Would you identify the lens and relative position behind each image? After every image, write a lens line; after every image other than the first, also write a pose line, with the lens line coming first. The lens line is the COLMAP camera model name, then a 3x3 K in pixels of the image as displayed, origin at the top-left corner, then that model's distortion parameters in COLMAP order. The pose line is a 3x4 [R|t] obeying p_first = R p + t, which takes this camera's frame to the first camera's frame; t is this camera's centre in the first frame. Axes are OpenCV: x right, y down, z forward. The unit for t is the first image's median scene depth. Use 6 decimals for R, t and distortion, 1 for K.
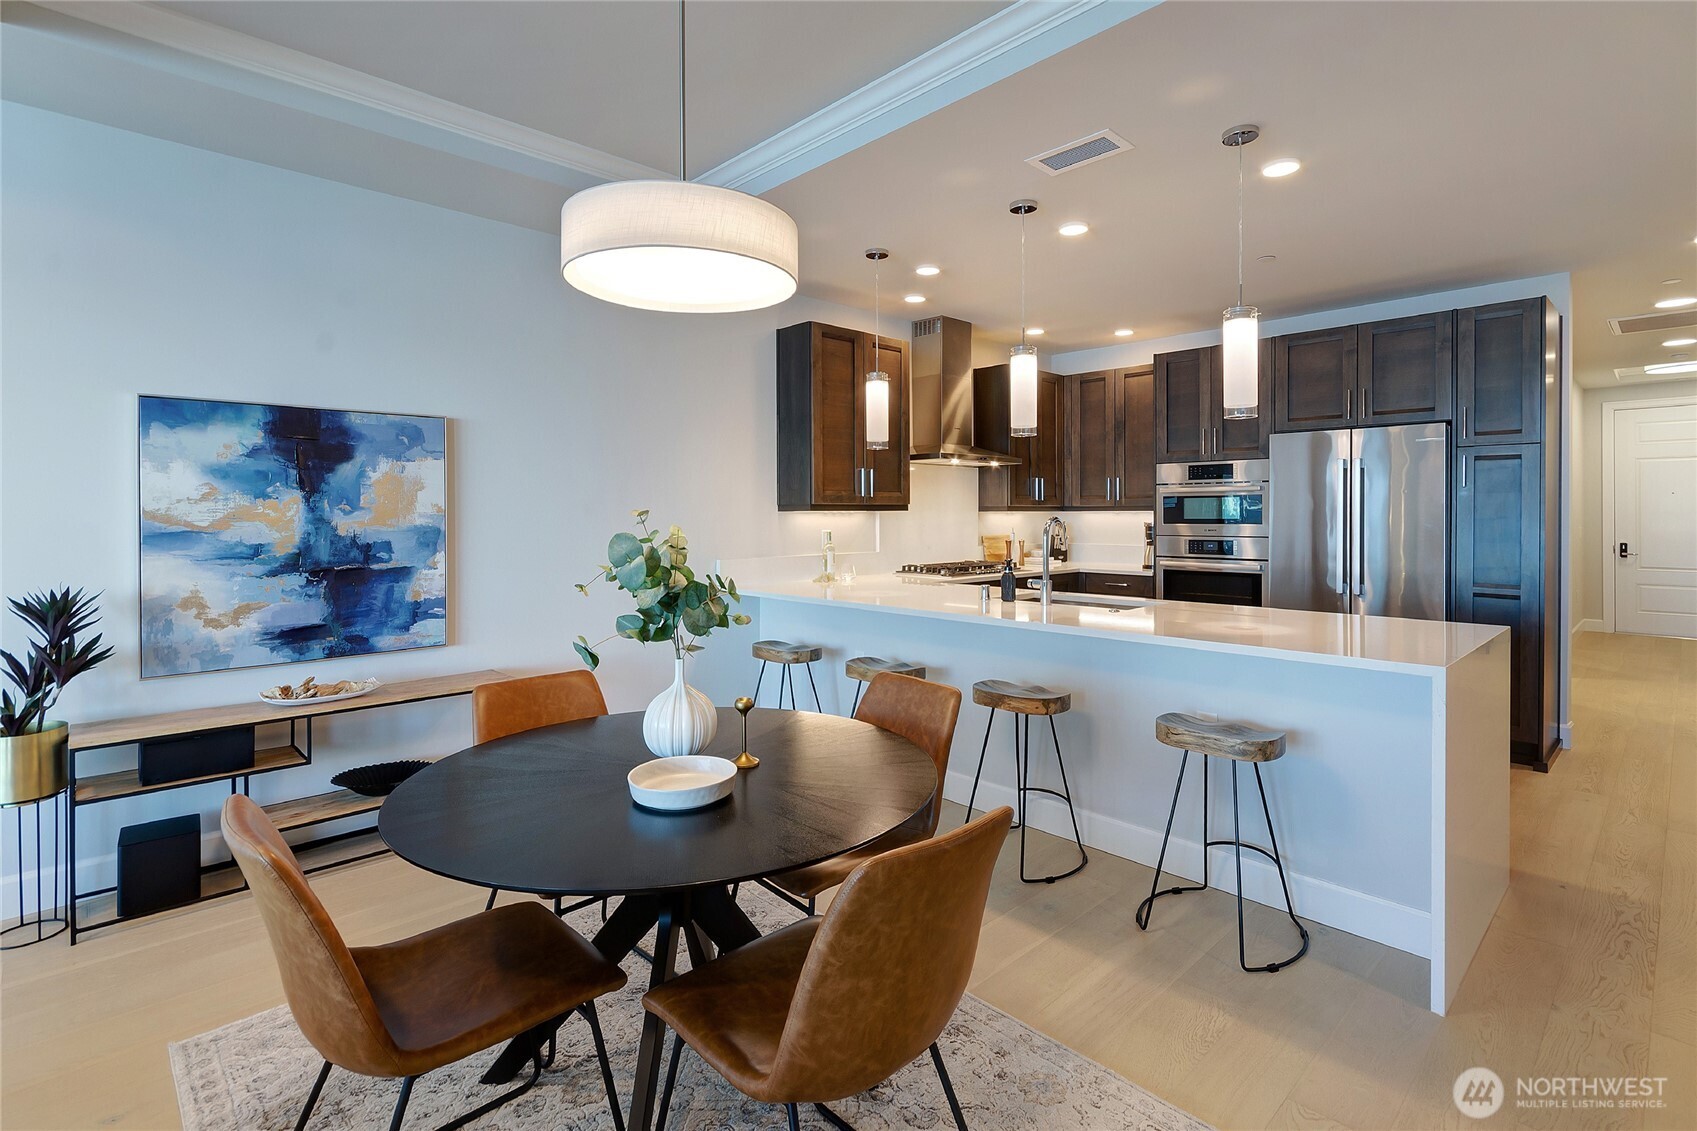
lens RADIAL K [[818.1, 0, 850.3], [0, 818.1, 523.0], [0, 0, 1]] dist [0.006043, 0.002072]
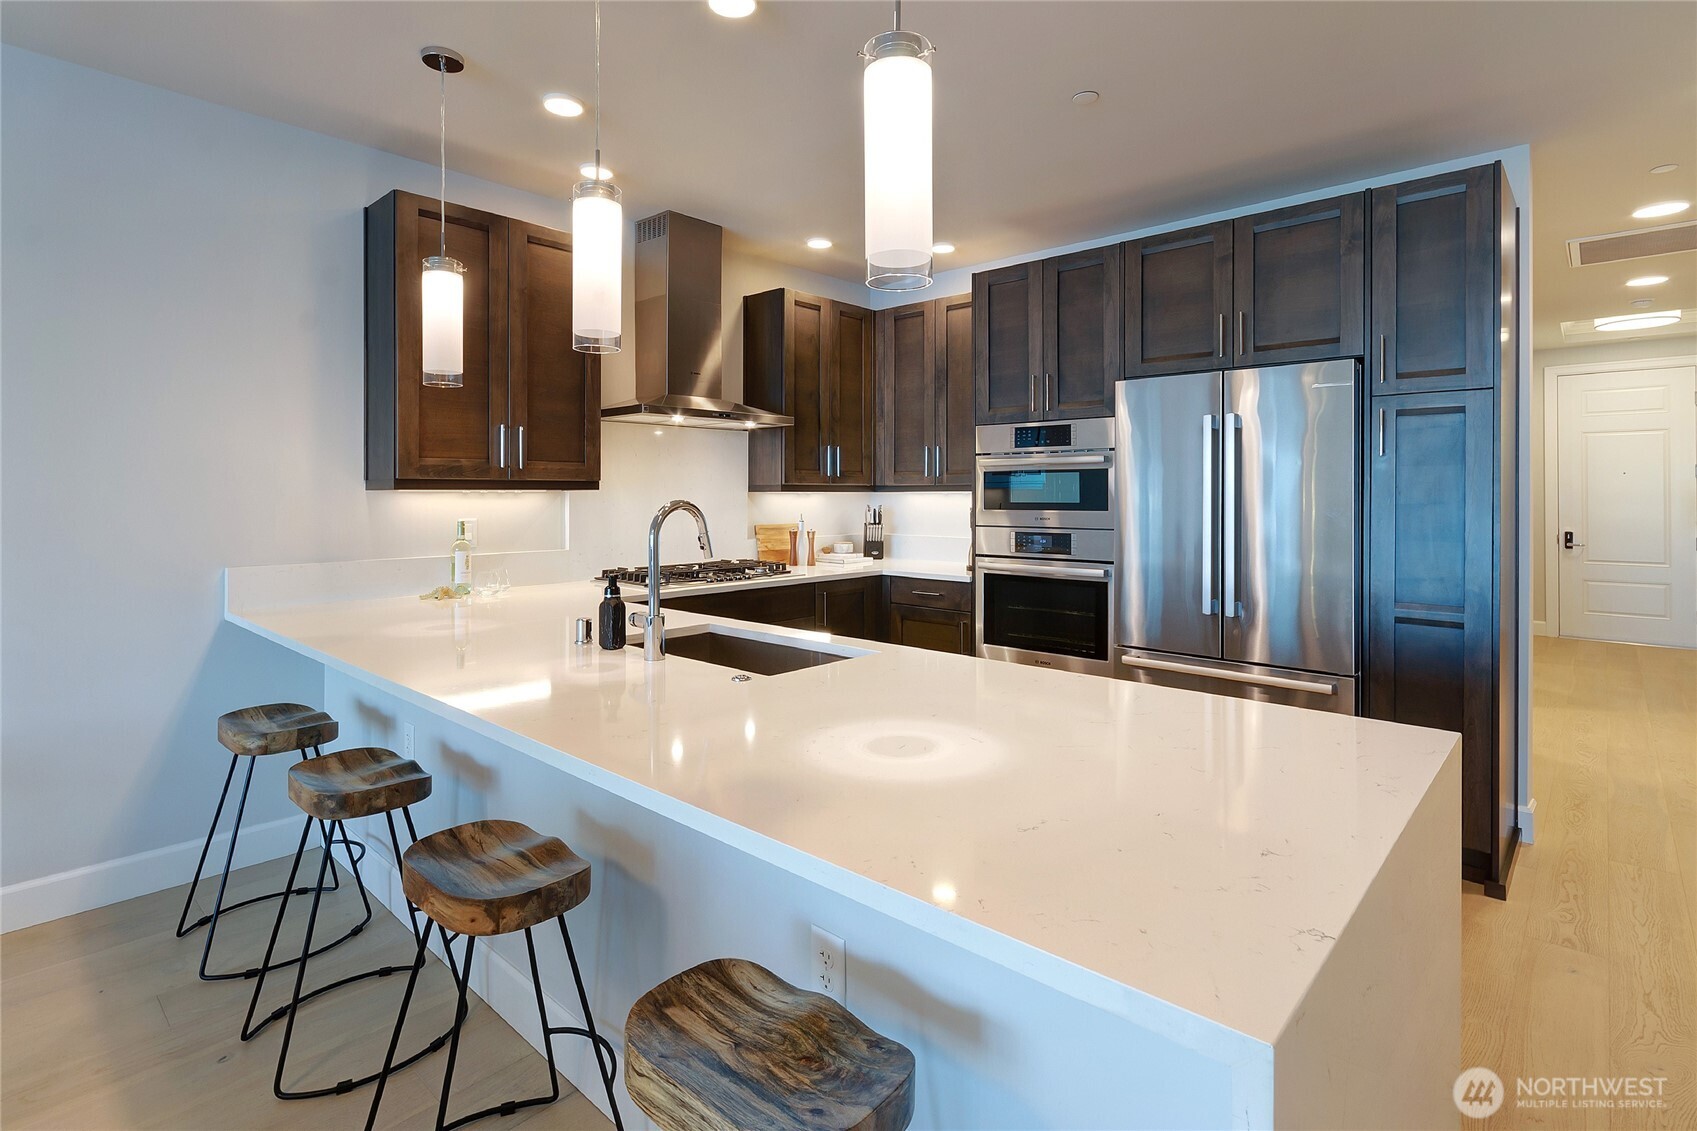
lens RADIAL K [[818.1, 0, 854.8], [0, 818.1, 498.8], [0, 0, 1]] dist [0.006043, 0.002072]
pose [[0.998217, 0.002584, 0.059634, 0.281482], [-0.002200, 0.999976, -0.006495, -0.004109], [-0.059649, 0.006352, 0.998199, 0.362065]]
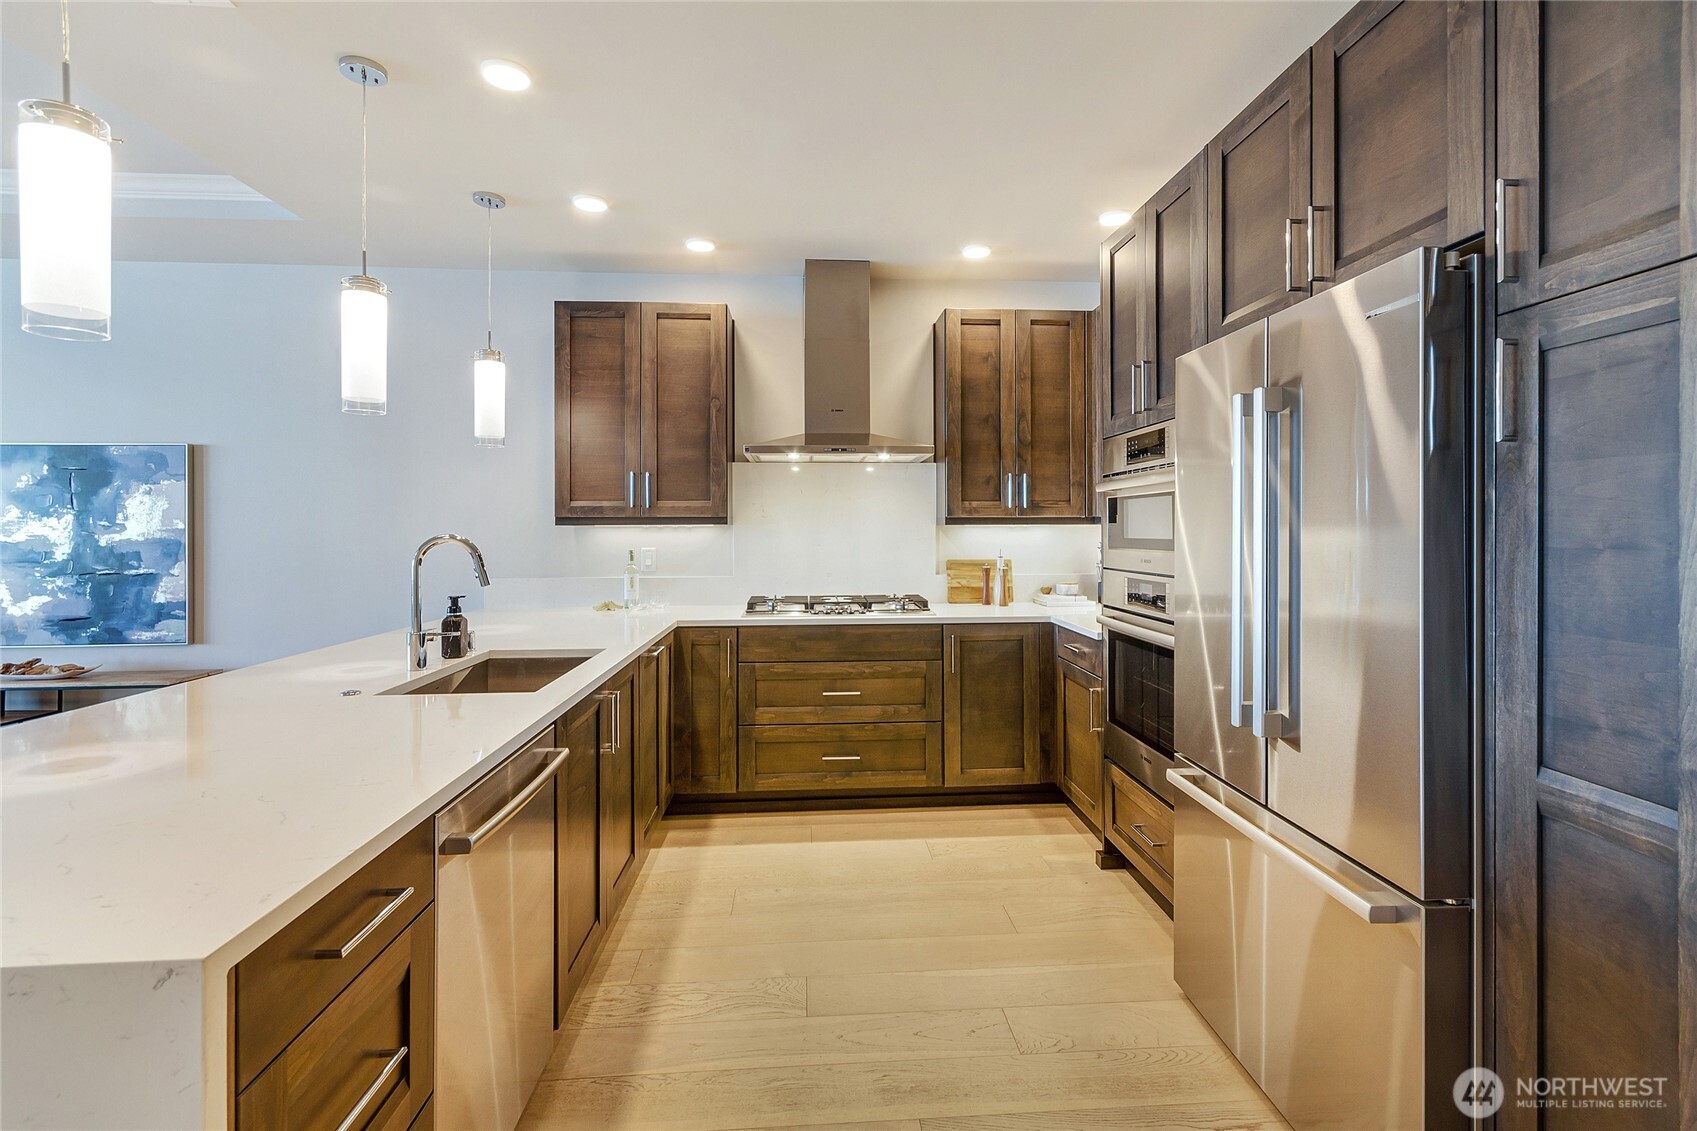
lens RADIAL K [[758.6, 0, 875.5], [0, 758.6, 530.4], [0, 0, 1]] dist [-0.014897, -0.000483]
pose [[0.777725, 0.002964, -0.628597, 0.721306], [-0.006832, 0.999970, -0.003738, -0.008872], [0.628567, 0.007202, 0.777722, 0.625044]]
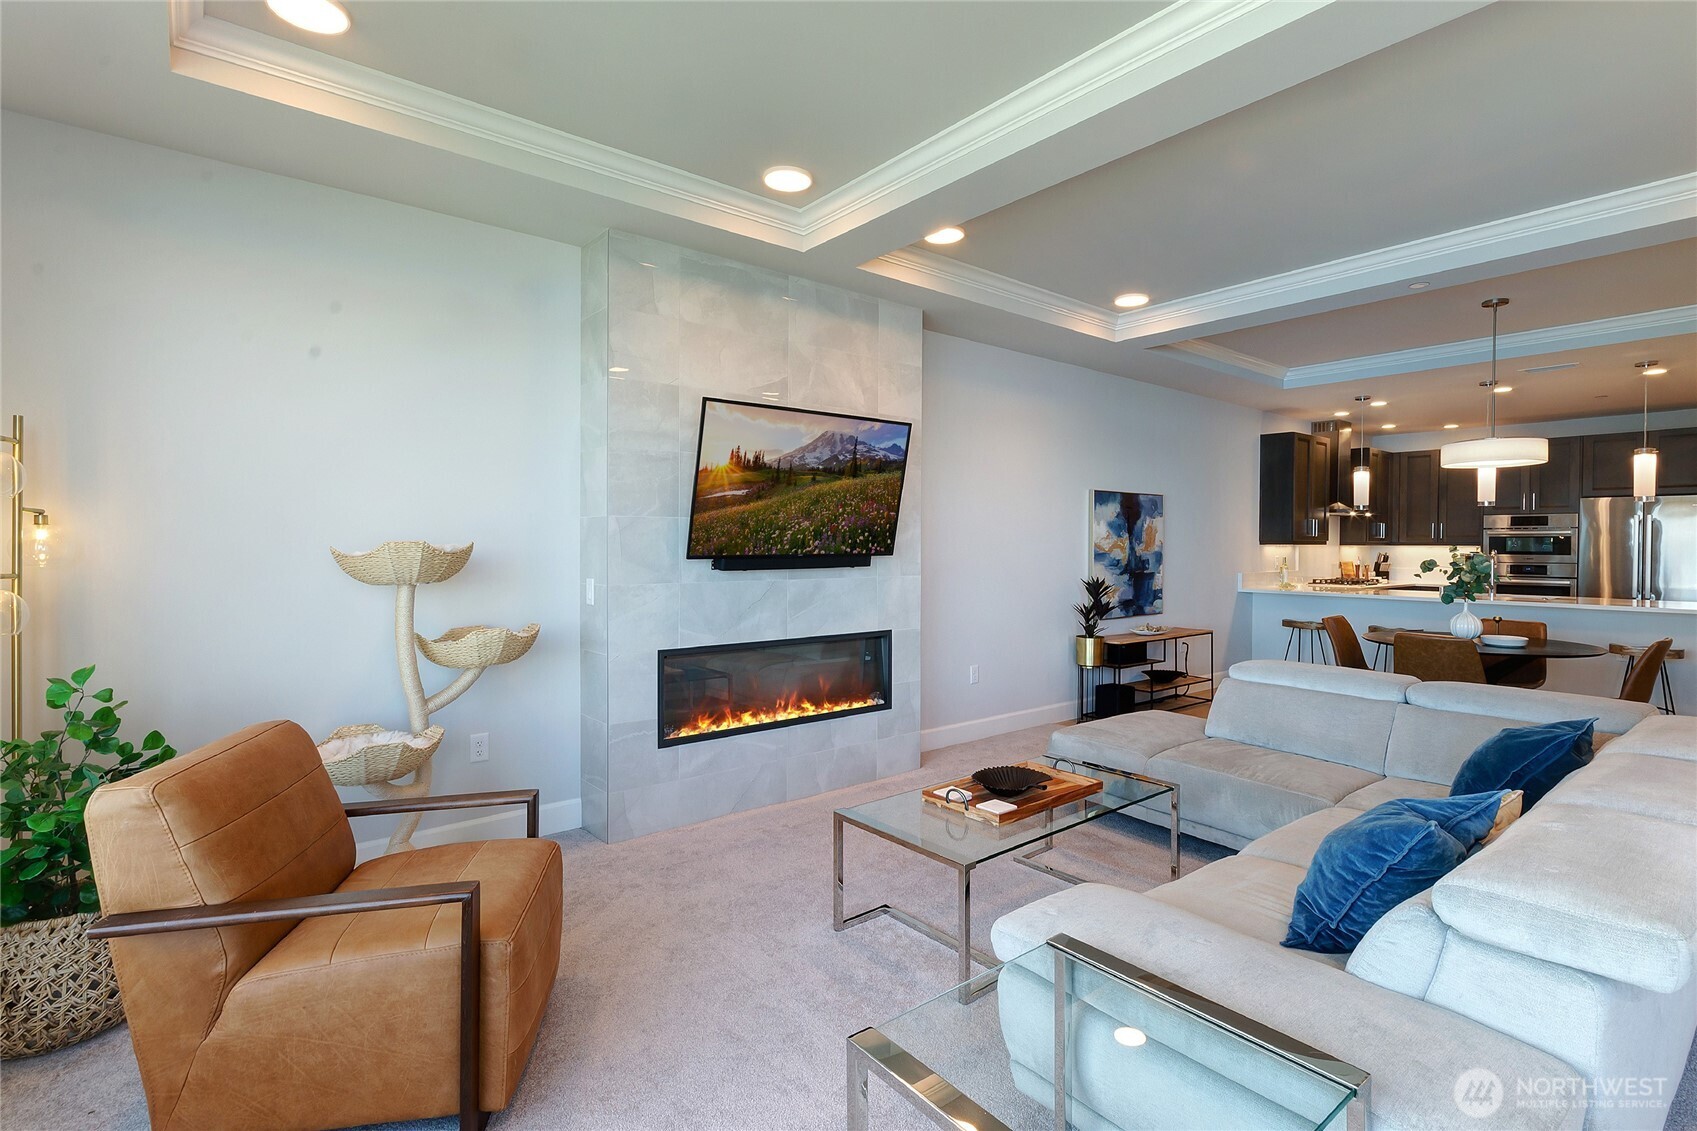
lens RADIAL K [[818.1, 0, 855.9], [0, 818.1, 560.6], [0, 0, 1]] dist [0.006043, 0.002072]
pose [[0.996922, 0.010467, -0.077703, -0.839552], [-0.009597, 0.999887, 0.011564, 0.007722], [0.077816, -0.010782, 0.996909, -0.770470]]
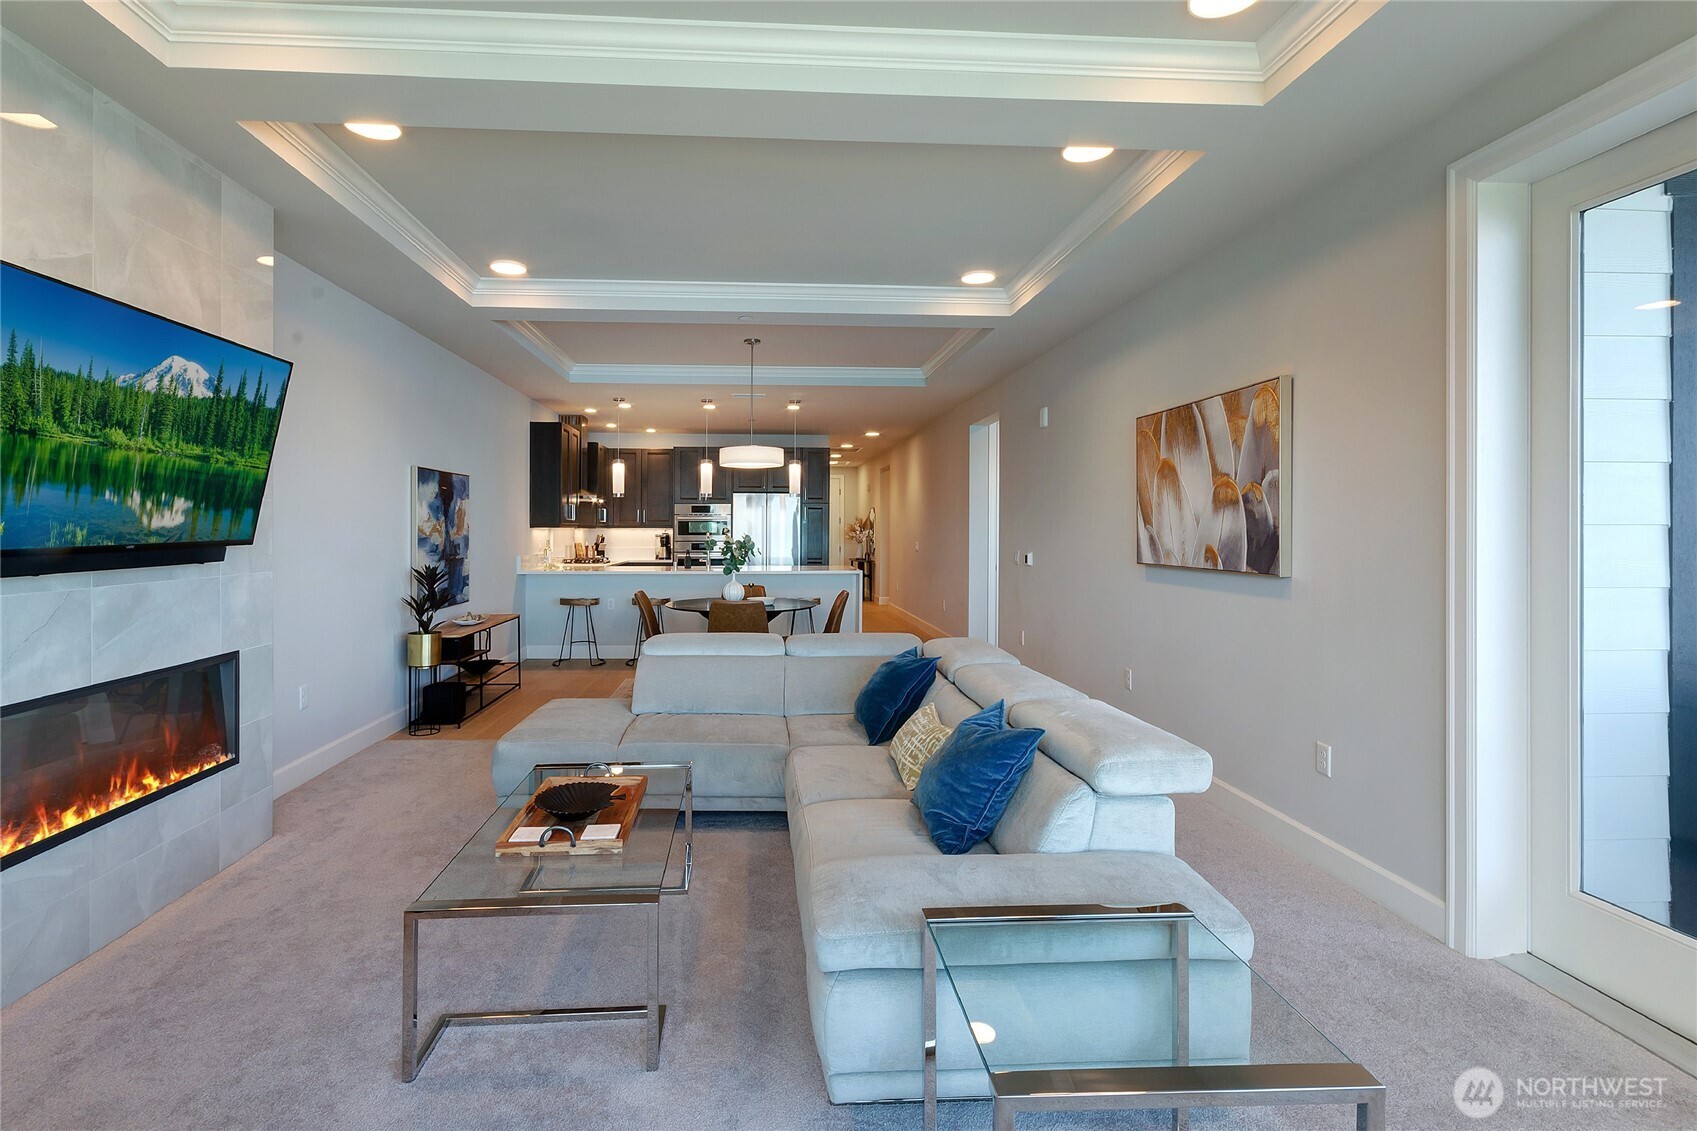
lens RADIAL K [[818.1, 0, 811.7], [0, 818.1, 534.3], [0, 0, 1]] dist [0.006043, 0.002072]
pose [[0.645467, 0.000154, 0.763788, -1.099358], [0.003689, 0.999988, -0.003319, 0.008033], [-0.763779, 0.004960, 0.645458, -0.597435]]
